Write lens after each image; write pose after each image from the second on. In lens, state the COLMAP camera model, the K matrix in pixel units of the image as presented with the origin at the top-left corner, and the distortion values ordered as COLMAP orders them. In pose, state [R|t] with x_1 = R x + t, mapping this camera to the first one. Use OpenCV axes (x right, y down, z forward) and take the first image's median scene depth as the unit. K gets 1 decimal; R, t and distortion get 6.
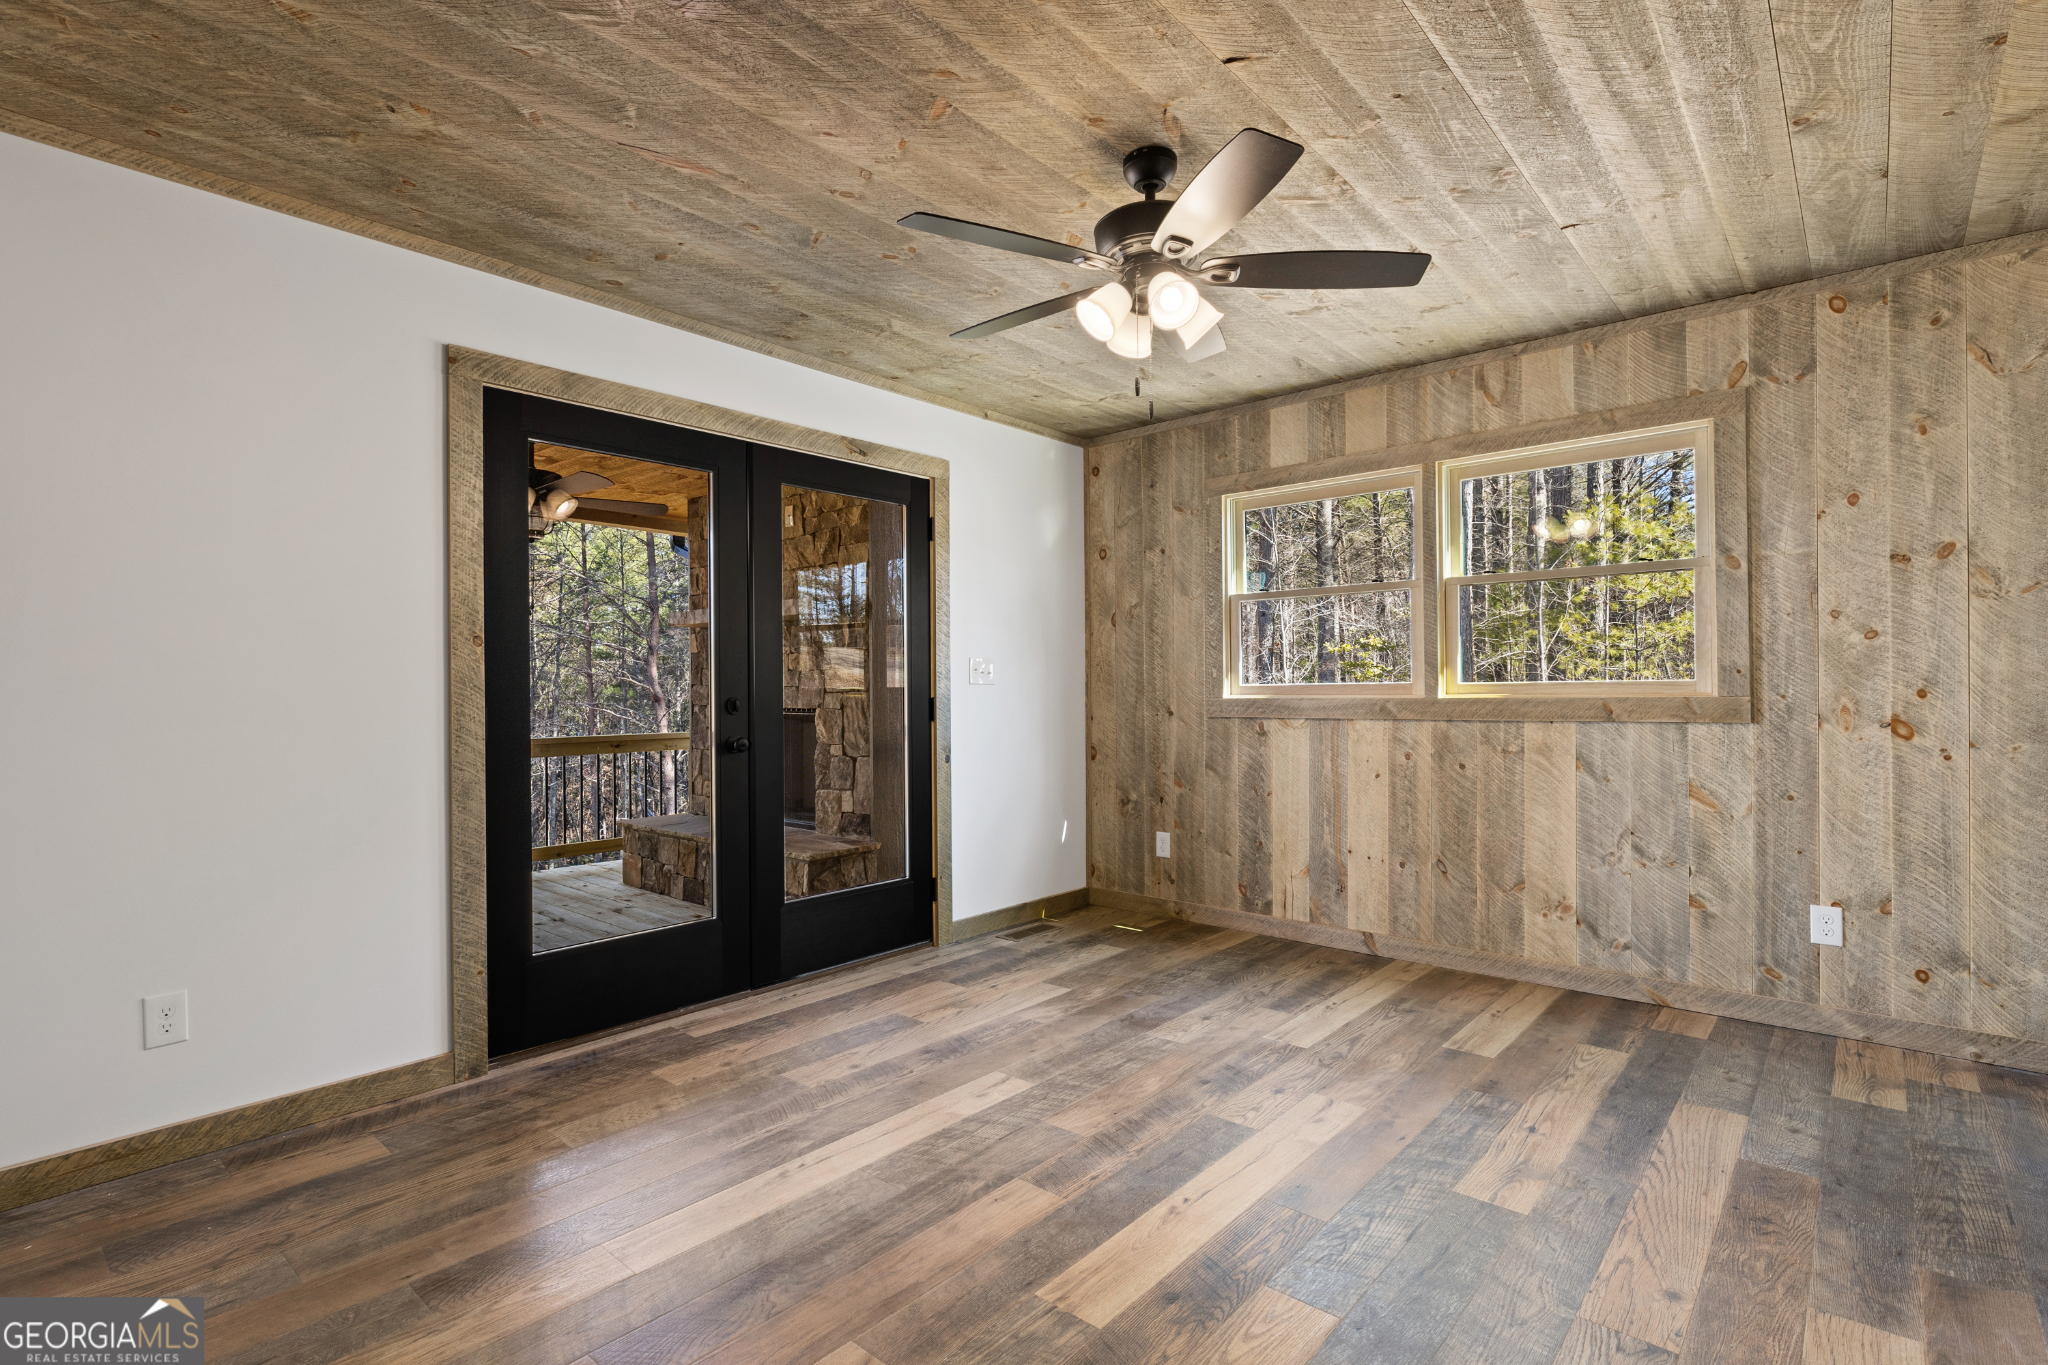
lens RADIAL K [[980.4, 0, 1024.7], [0, 980.4, 695.7], [0, 0, 1]] dist [0.000893, -0.000246]
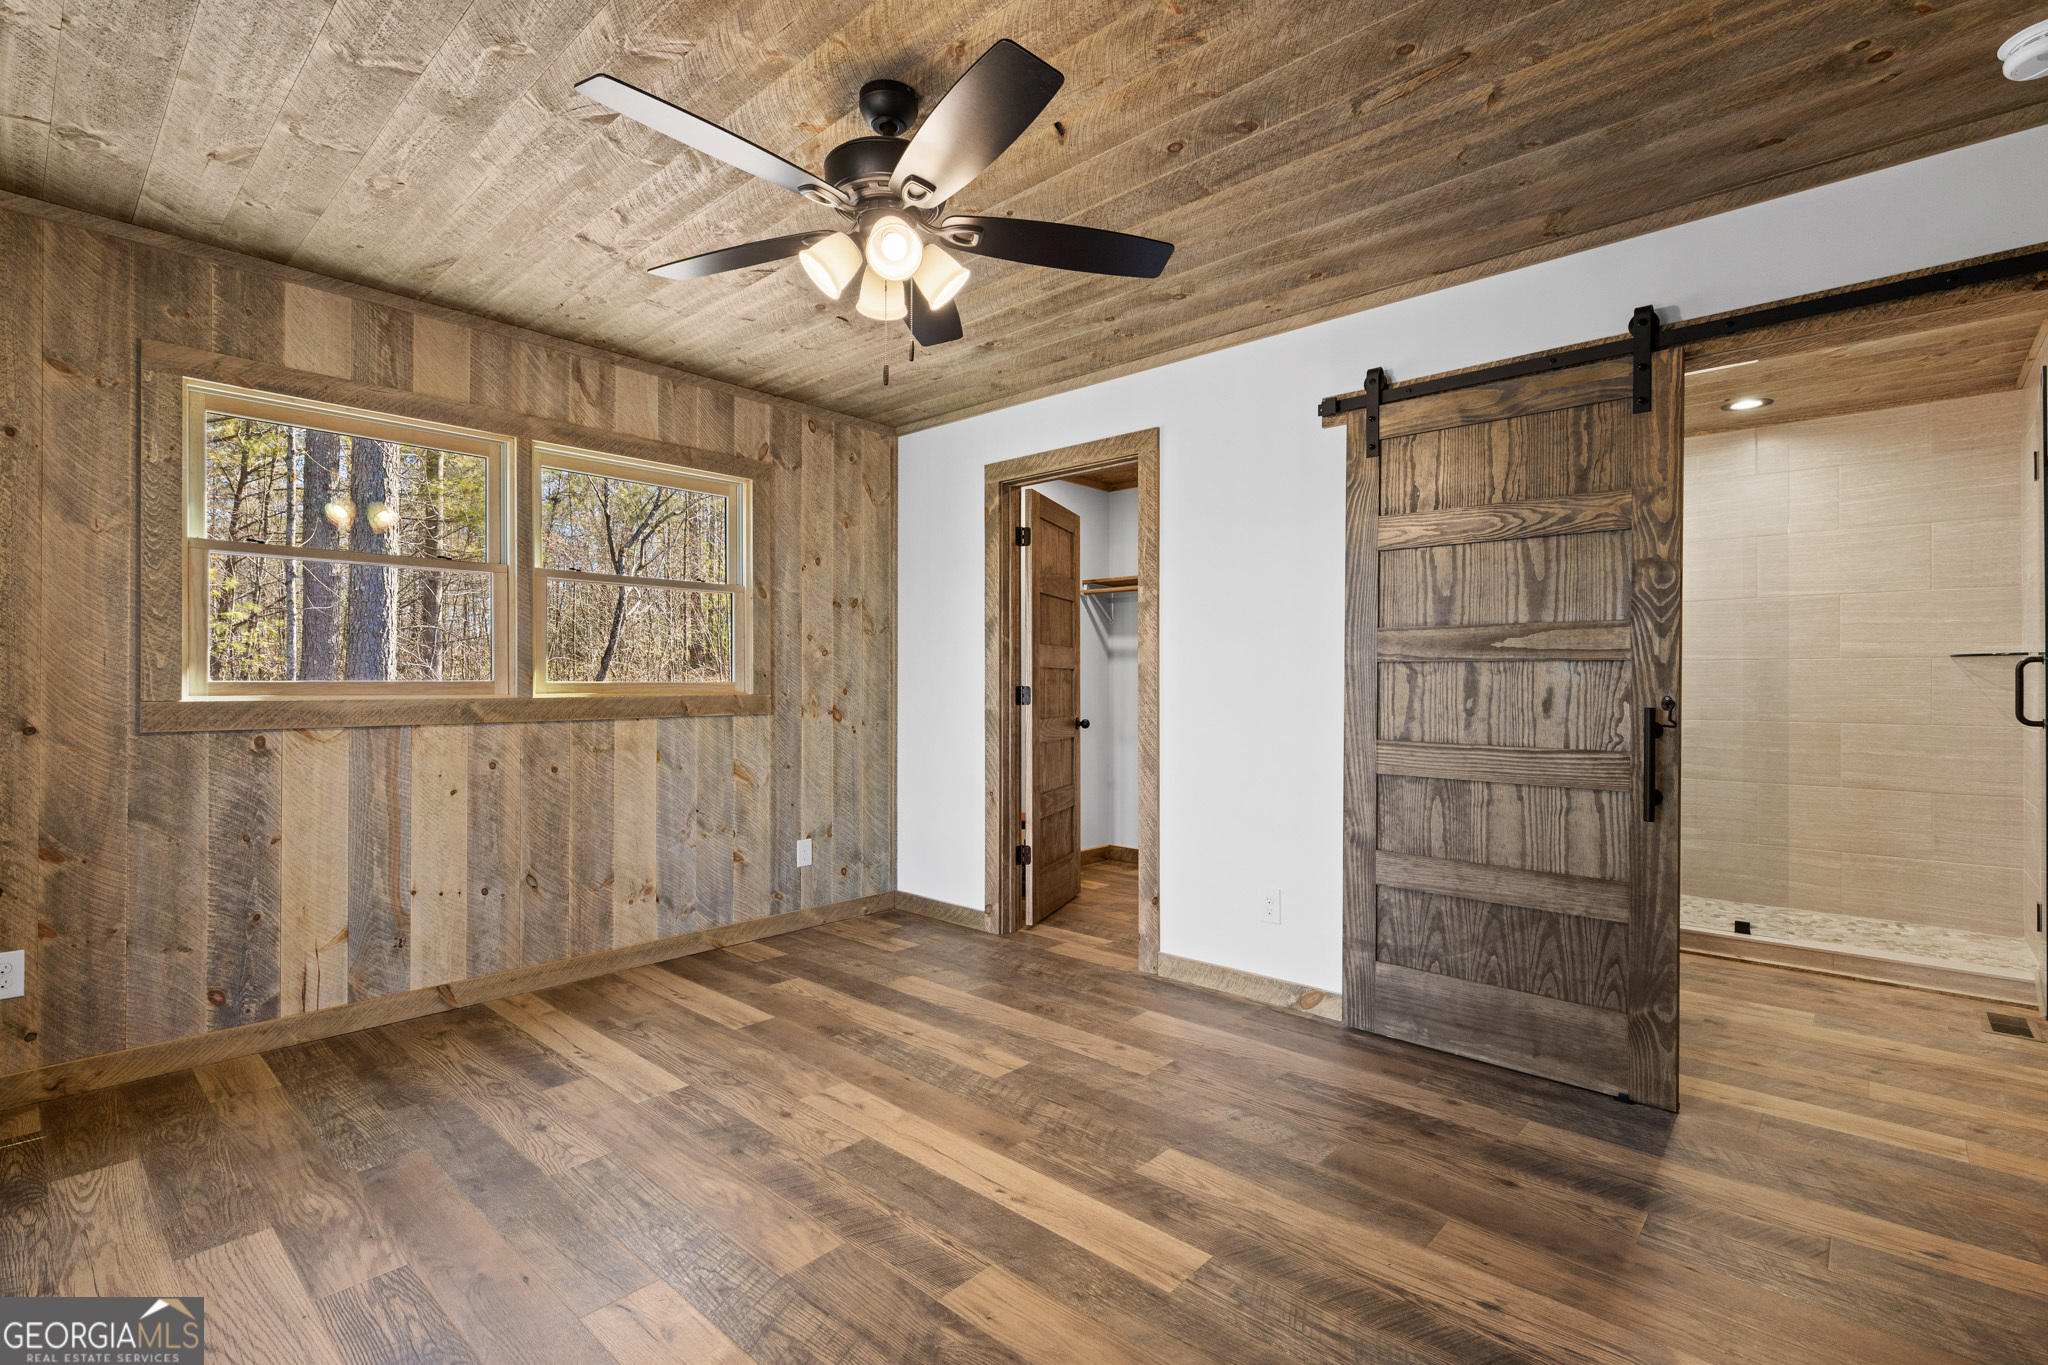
lens RADIAL K [[930.7, 0, 1016.6], [0, 930.7, 690.4], [0, 0, 1]] dist [0.006983, 0.000613]
pose [[0.024495, 0.001312, 0.999699, -0.482929], [0.005708, 0.999983, -0.001453, -0.000851], [-0.999684, 0.005742, 0.024487, 0.578137]]
